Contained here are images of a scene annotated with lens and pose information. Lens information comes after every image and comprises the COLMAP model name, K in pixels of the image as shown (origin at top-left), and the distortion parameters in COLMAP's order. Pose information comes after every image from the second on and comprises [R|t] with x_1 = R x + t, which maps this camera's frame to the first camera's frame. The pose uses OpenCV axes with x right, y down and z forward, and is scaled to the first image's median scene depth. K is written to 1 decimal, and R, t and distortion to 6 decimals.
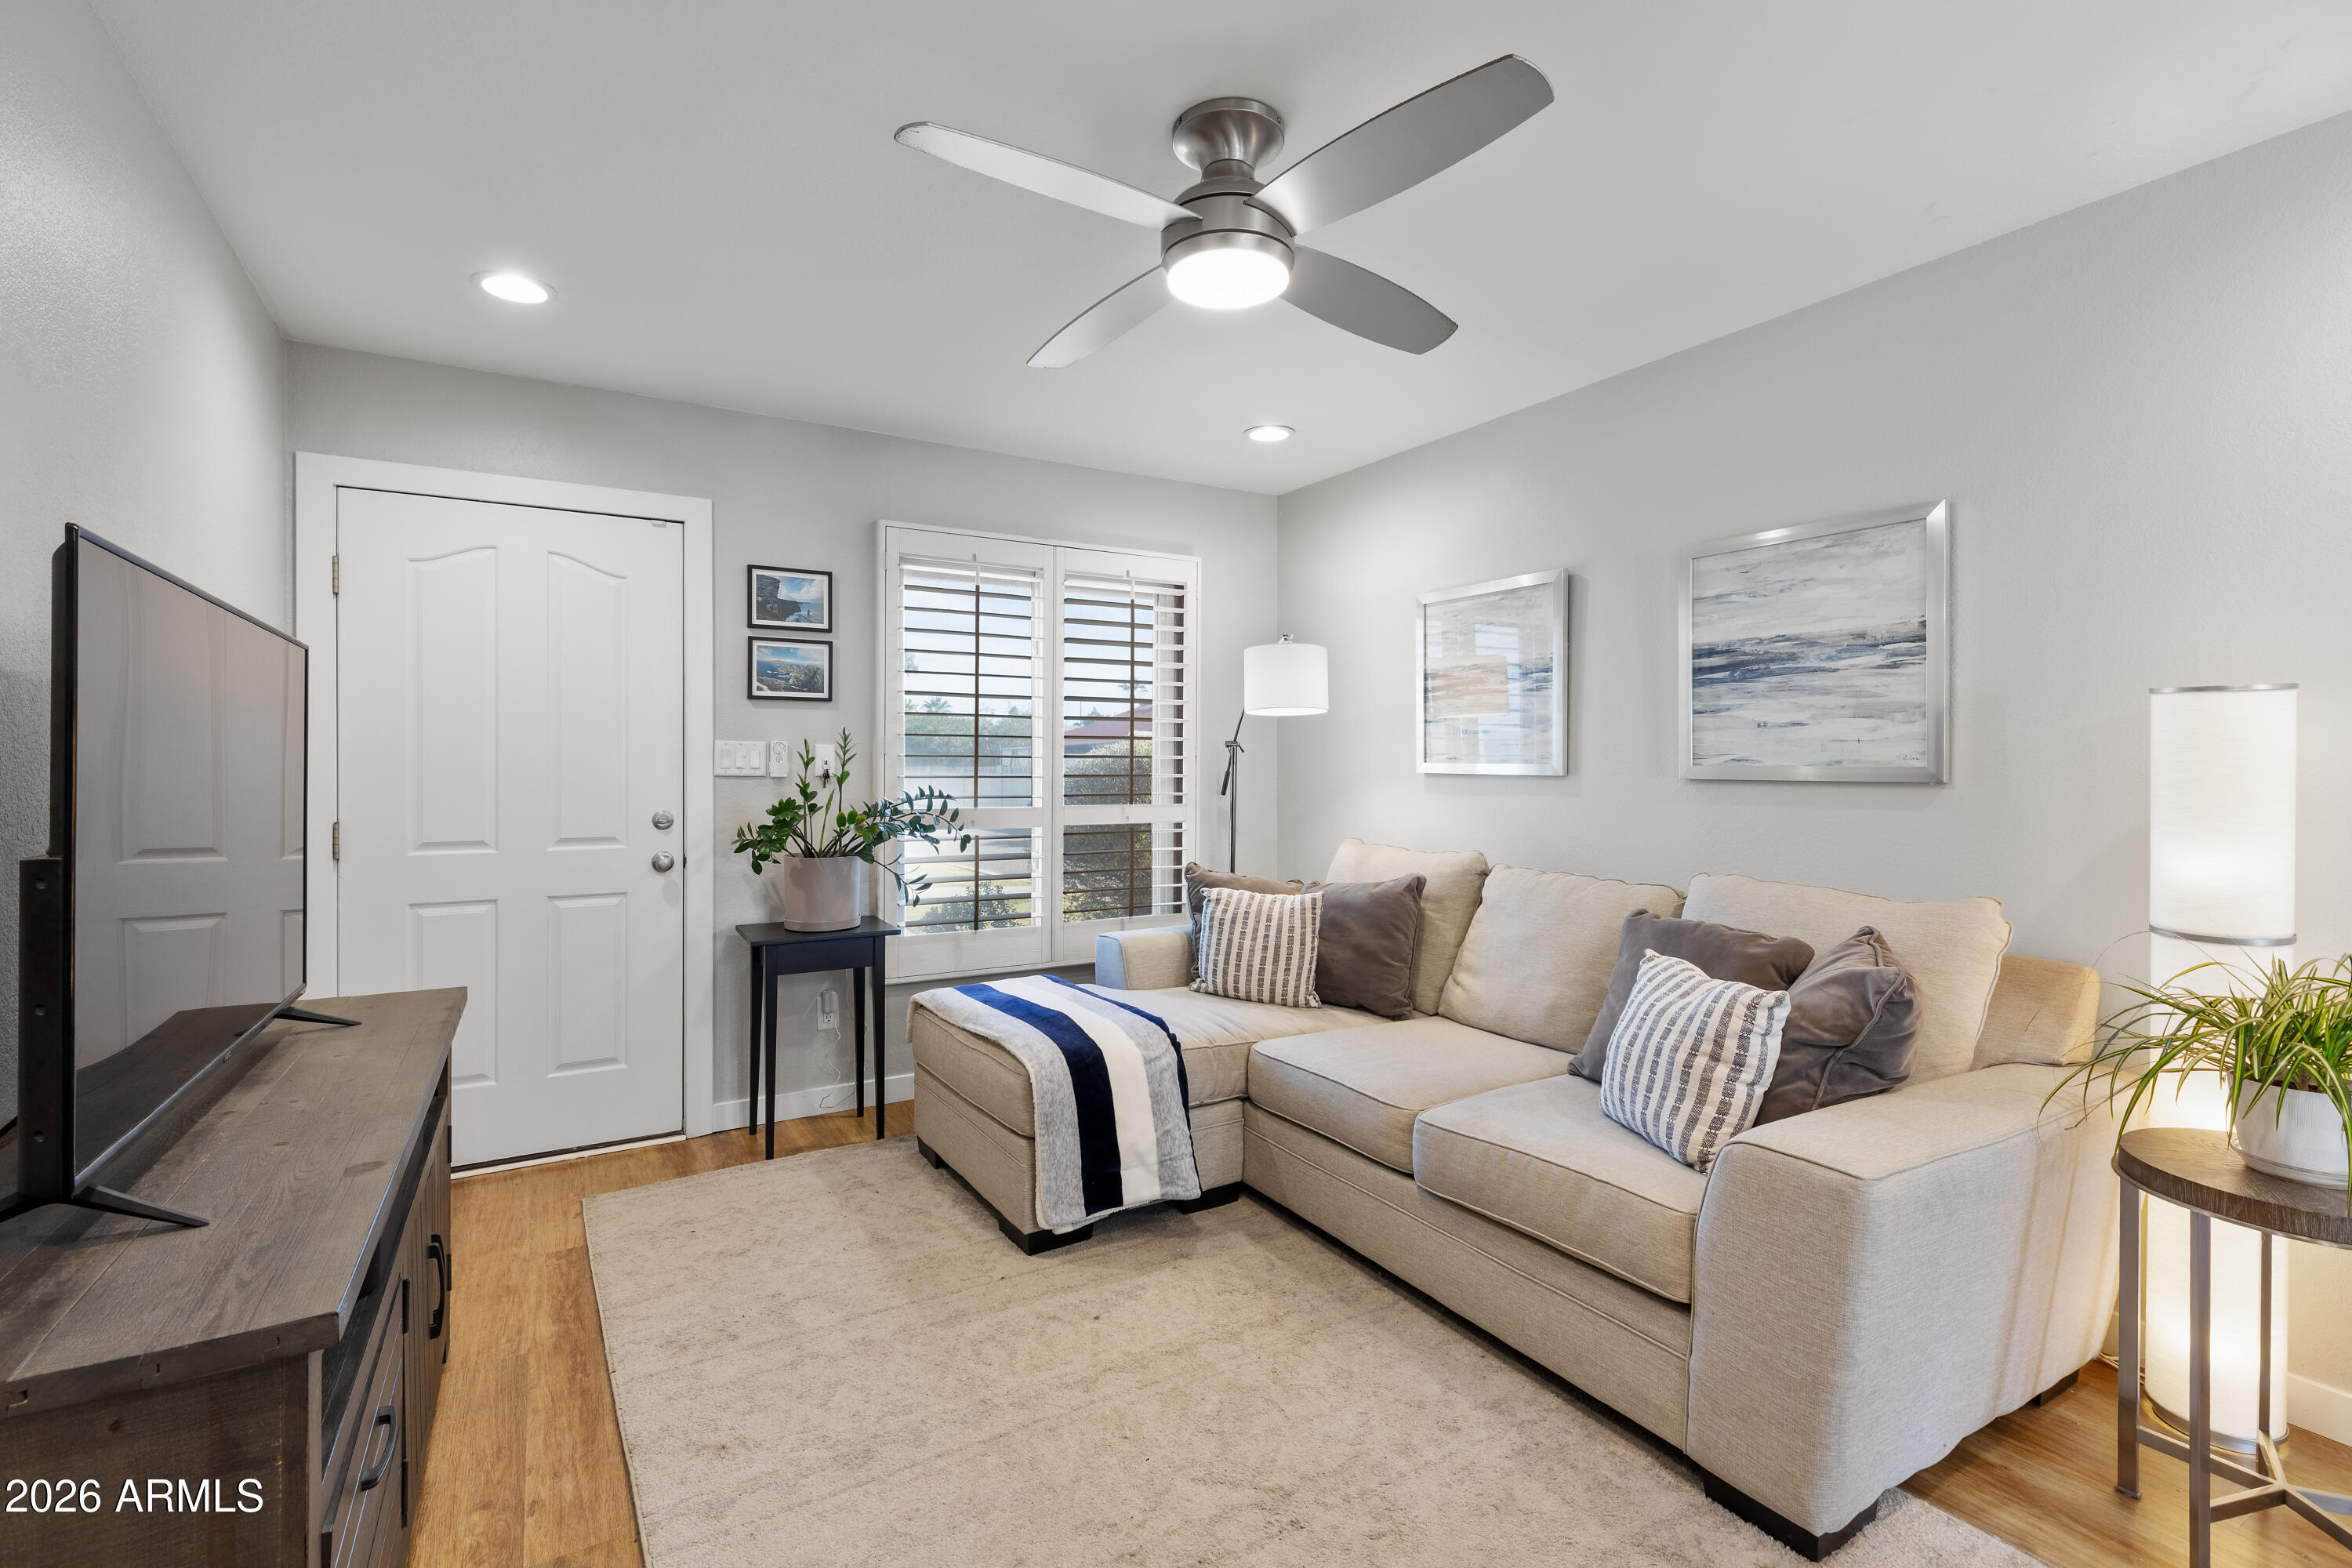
lens RADIAL K [[1028.1, 0, 1151.9], [0, 1028.1, 778.3], [0, 0, 1]] dist [-0.001462, -0.000361]
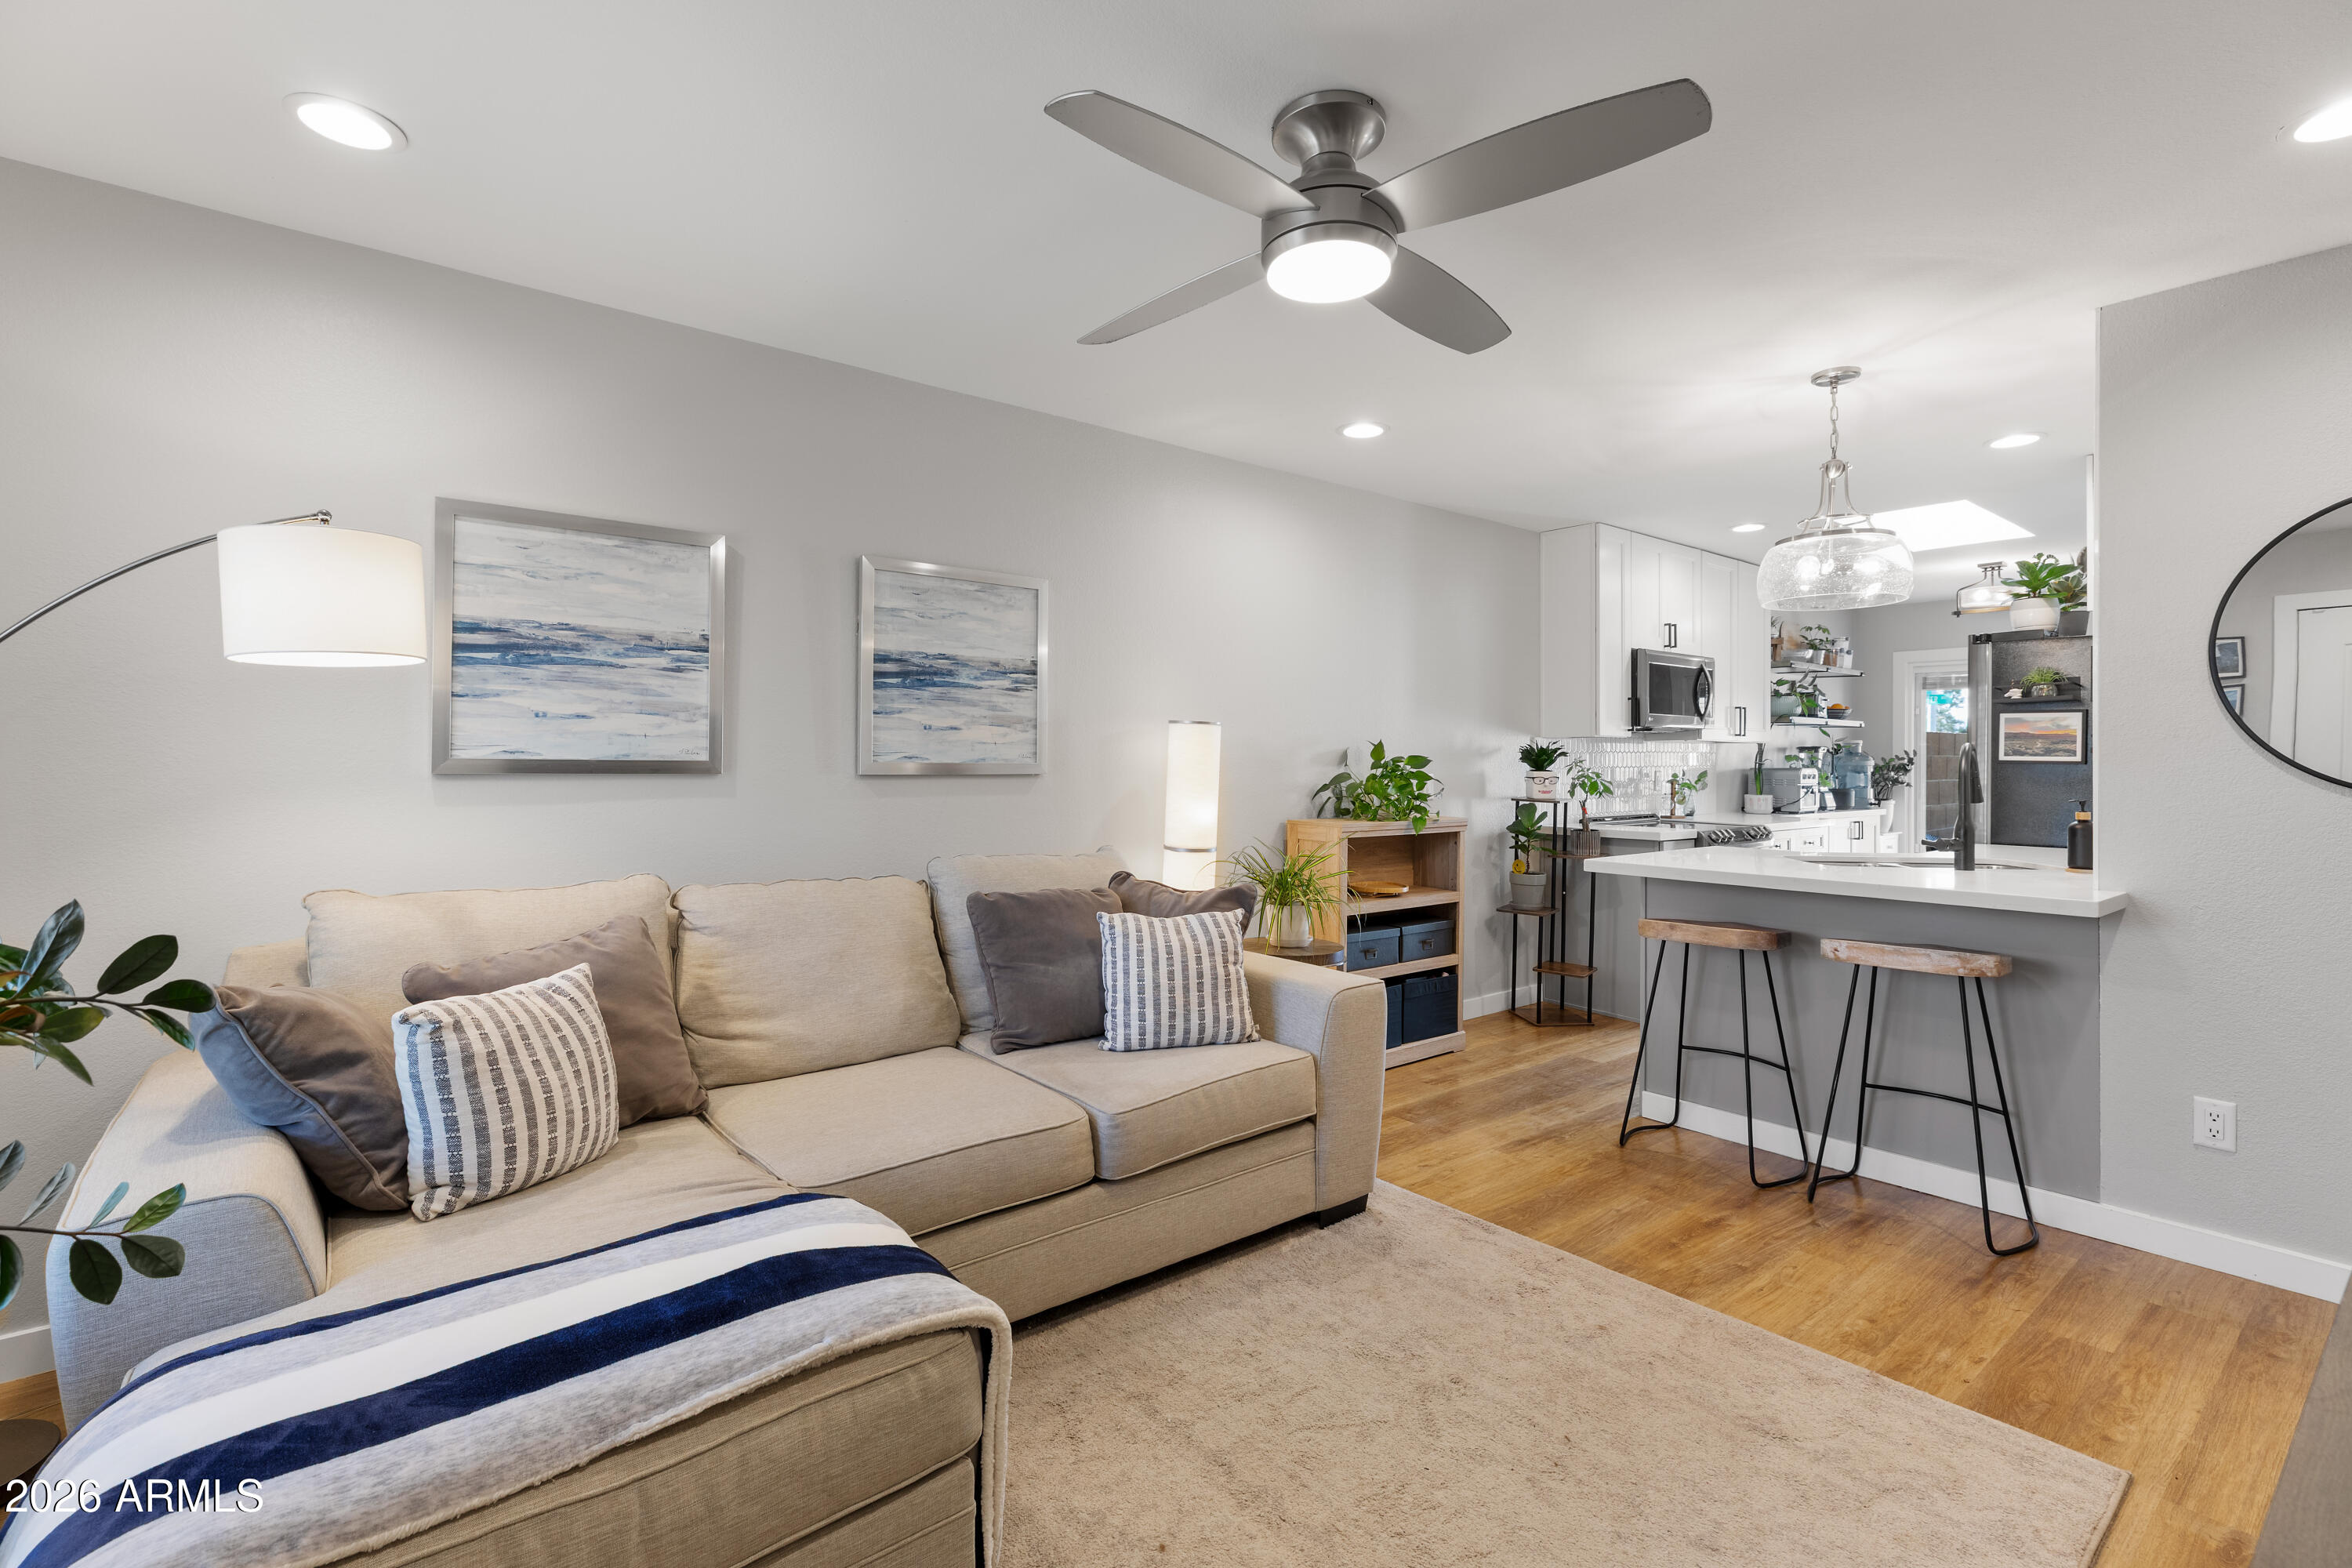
lens RADIAL K [[1028.1, 0, 1153.1], [0, 1028.1, 767.5], [0, 0, 1]] dist [-0.001462, -0.000361]
pose [[-0.104224, -0.010506, 0.994498, -0.561900], [0.010135, 0.999881, 0.011625, -0.015808], [-0.994502, 0.011291, -0.104106, 0.802101]]
